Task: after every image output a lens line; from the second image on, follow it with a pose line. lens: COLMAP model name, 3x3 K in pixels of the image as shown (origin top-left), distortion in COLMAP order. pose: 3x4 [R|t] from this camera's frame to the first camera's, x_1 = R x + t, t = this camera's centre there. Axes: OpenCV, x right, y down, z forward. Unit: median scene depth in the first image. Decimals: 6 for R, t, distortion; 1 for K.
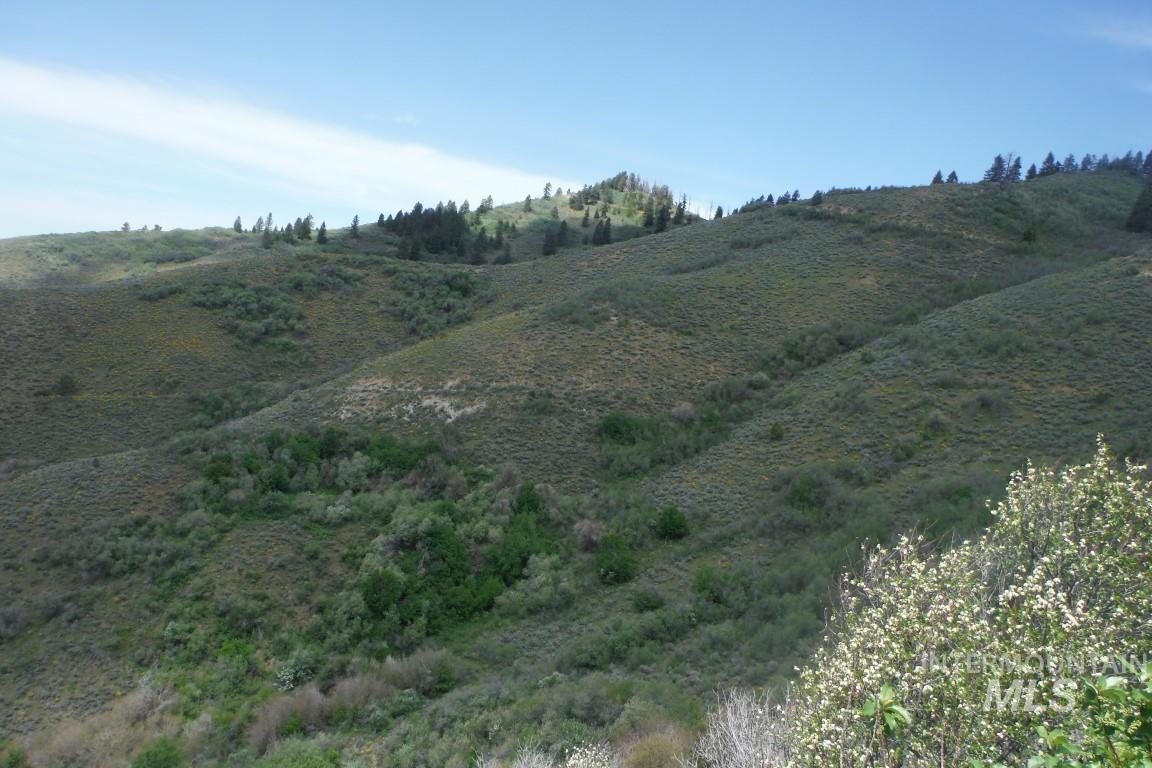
lens RADIAL K [[972.4, 0, 571.1], [0, 972.4, 363.2], [0, 0, 1]] dist [-0.076119, 0.049981]
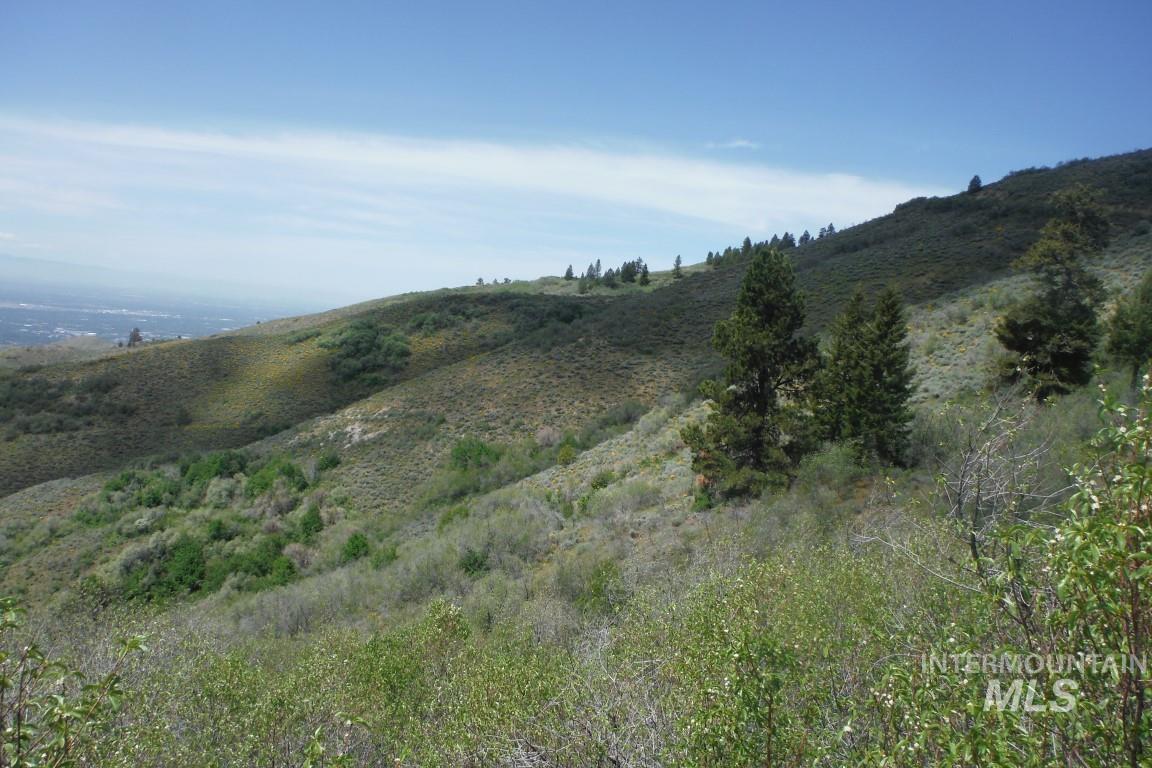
lens RADIAL K [[966.2, 0, 566.3], [0, 966.2, 338.9], [0, 0, 1]] dist [-0.078209, 0.039804]
pose [[0.880161, -0.049033, -0.472135, 0.584627], [0.017062, 0.997276, -0.071764, 0.024257], [0.474368, 0.055108, 0.878600, 0.218188]]
